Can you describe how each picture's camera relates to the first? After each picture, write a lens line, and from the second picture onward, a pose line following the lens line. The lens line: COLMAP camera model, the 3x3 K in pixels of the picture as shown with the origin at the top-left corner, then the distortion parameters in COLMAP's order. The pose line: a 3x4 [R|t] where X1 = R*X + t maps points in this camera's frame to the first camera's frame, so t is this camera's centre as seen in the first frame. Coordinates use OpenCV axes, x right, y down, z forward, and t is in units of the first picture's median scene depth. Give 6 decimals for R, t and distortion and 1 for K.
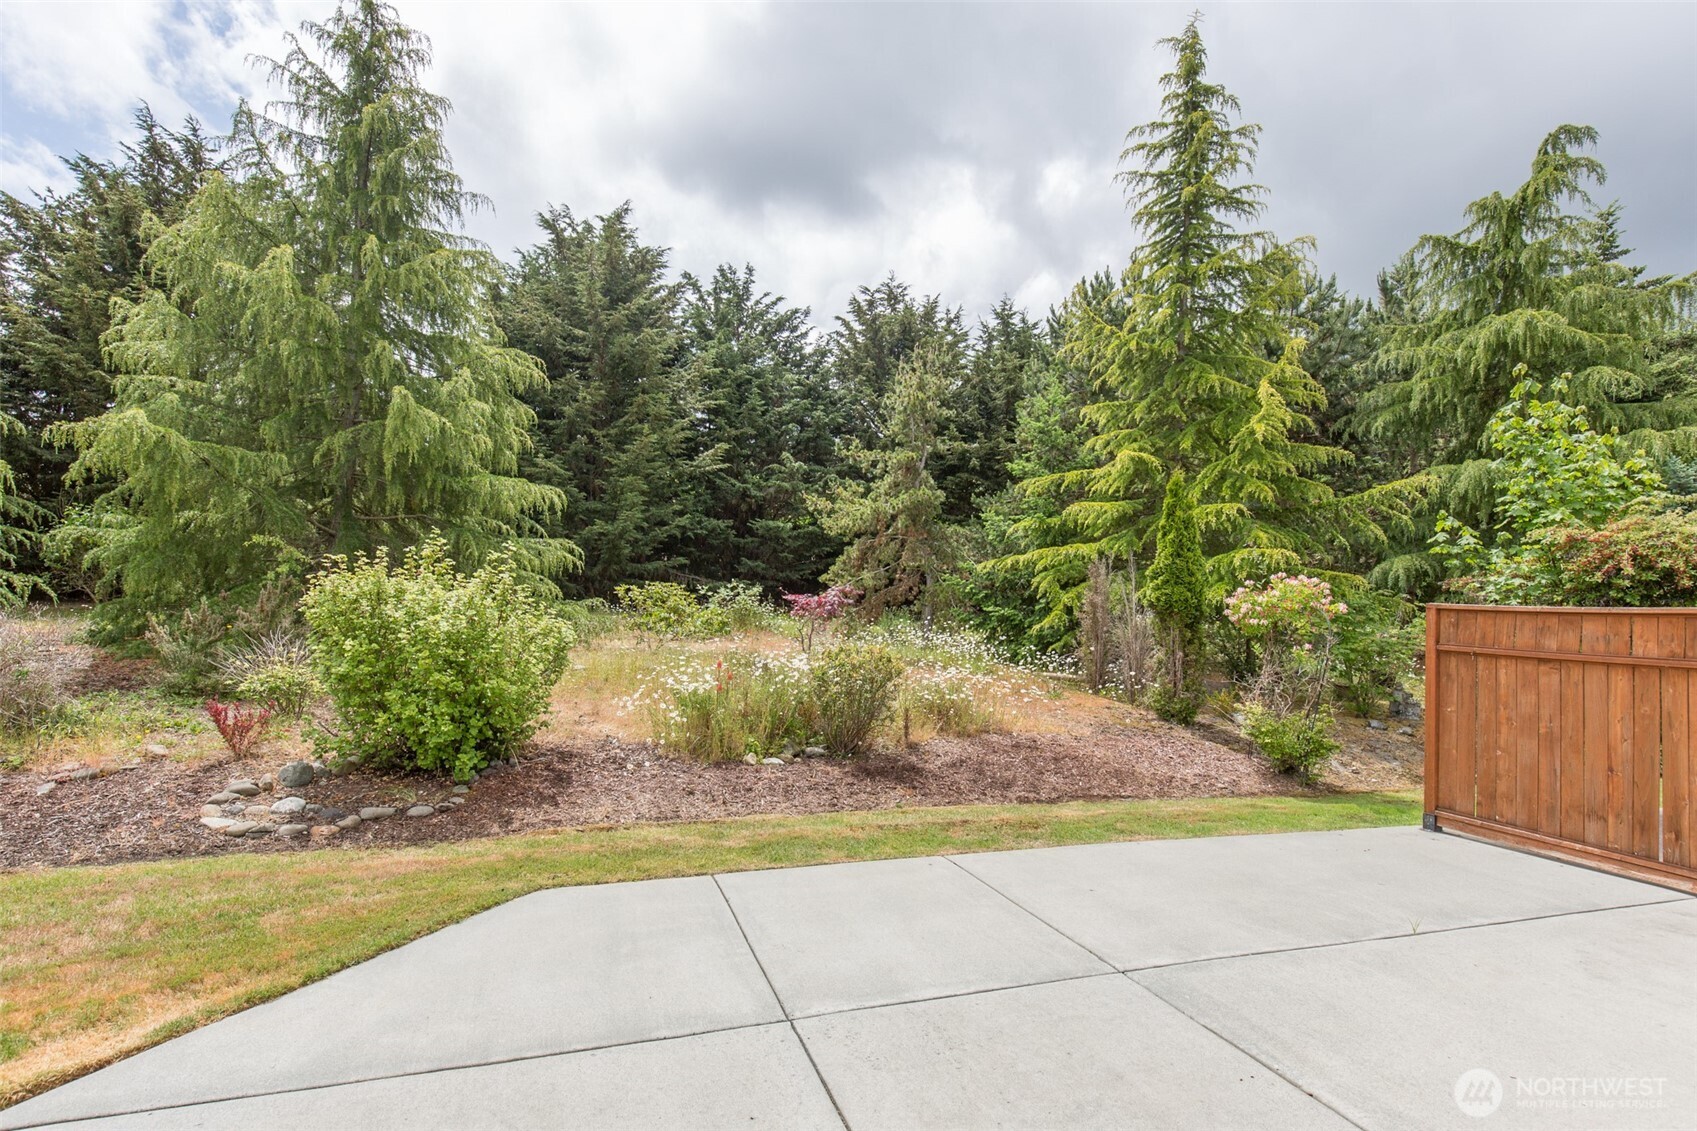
lens RADIAL K [[790.4, 0, 872.8], [0, 790.4, 552.4], [0, 0, 1]] dist [0.014389, -0.012371]
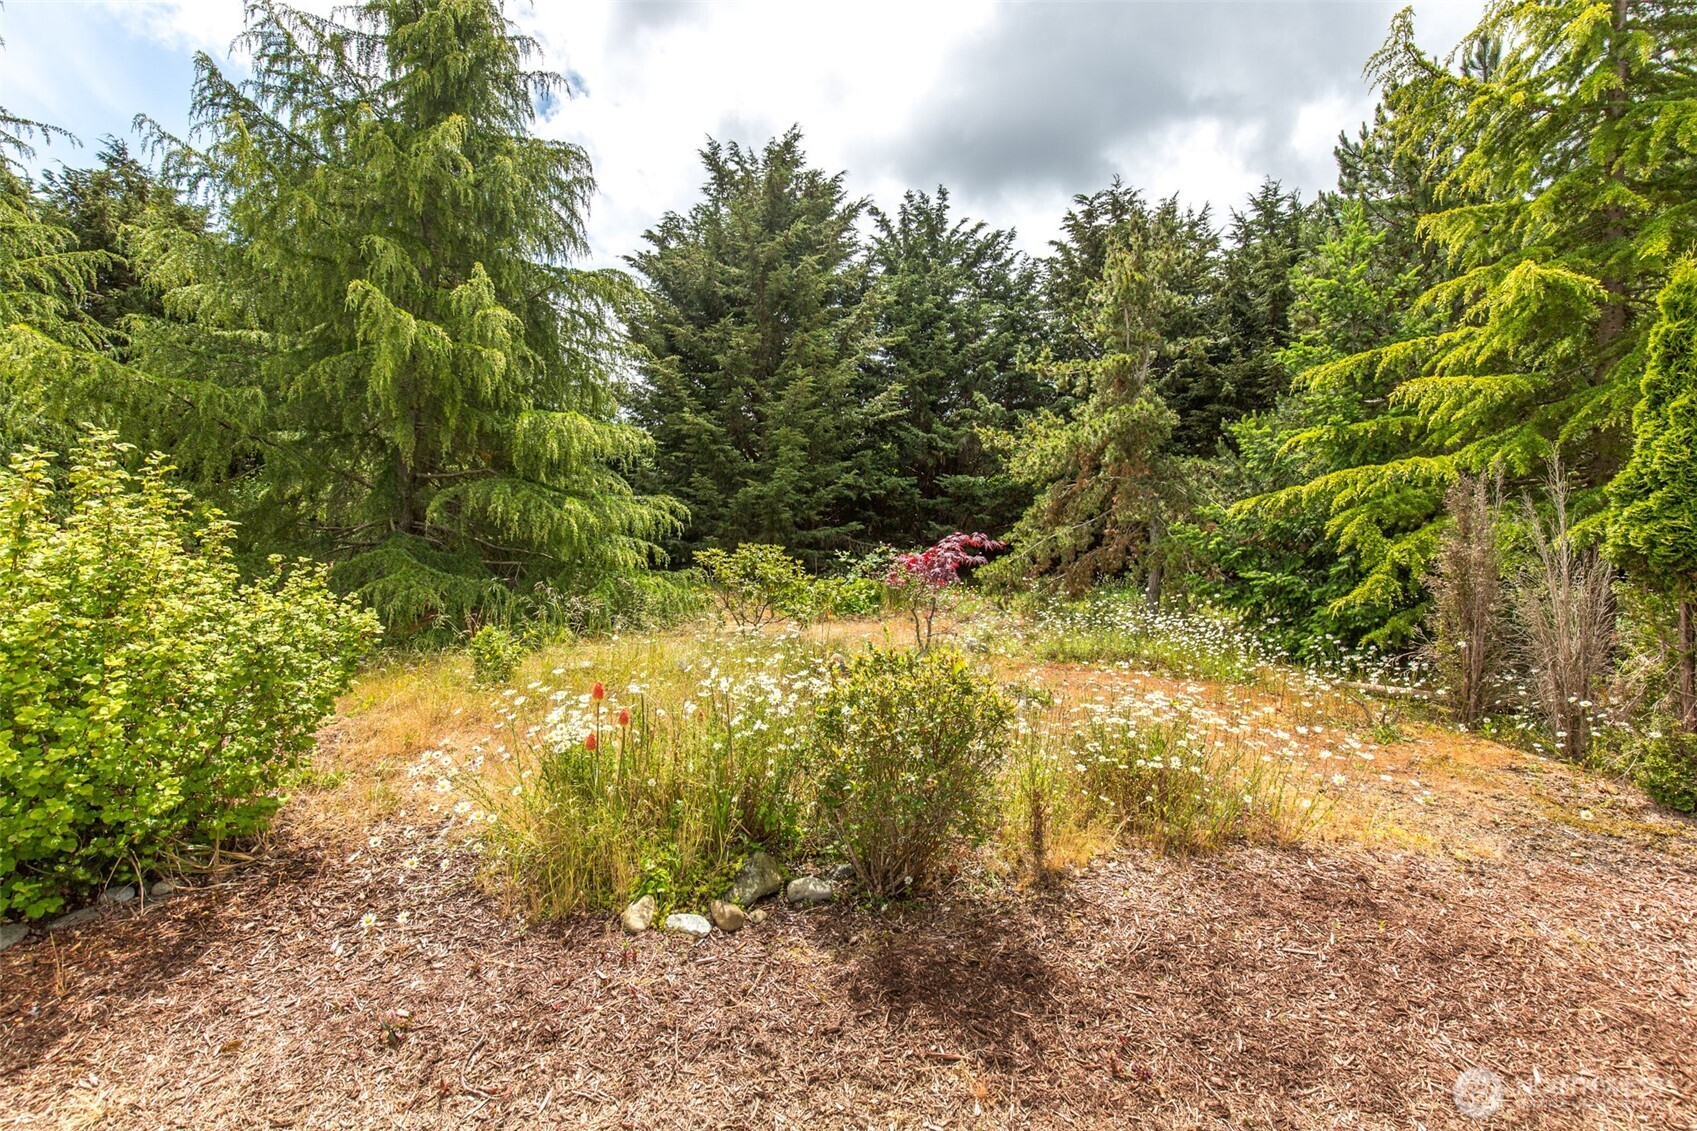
lens RADIAL K [[790.4, 0, 872.8], [0, 790.4, 552.4], [0, 0, 1]] dist [0.014389, -0.012371]
pose [[0.954082, -0.024171, -0.298569, 0.040560], [0.033664, 0.999077, 0.026691, 0.021727], [0.297648, -0.035517, 0.954015, 0.247804]]
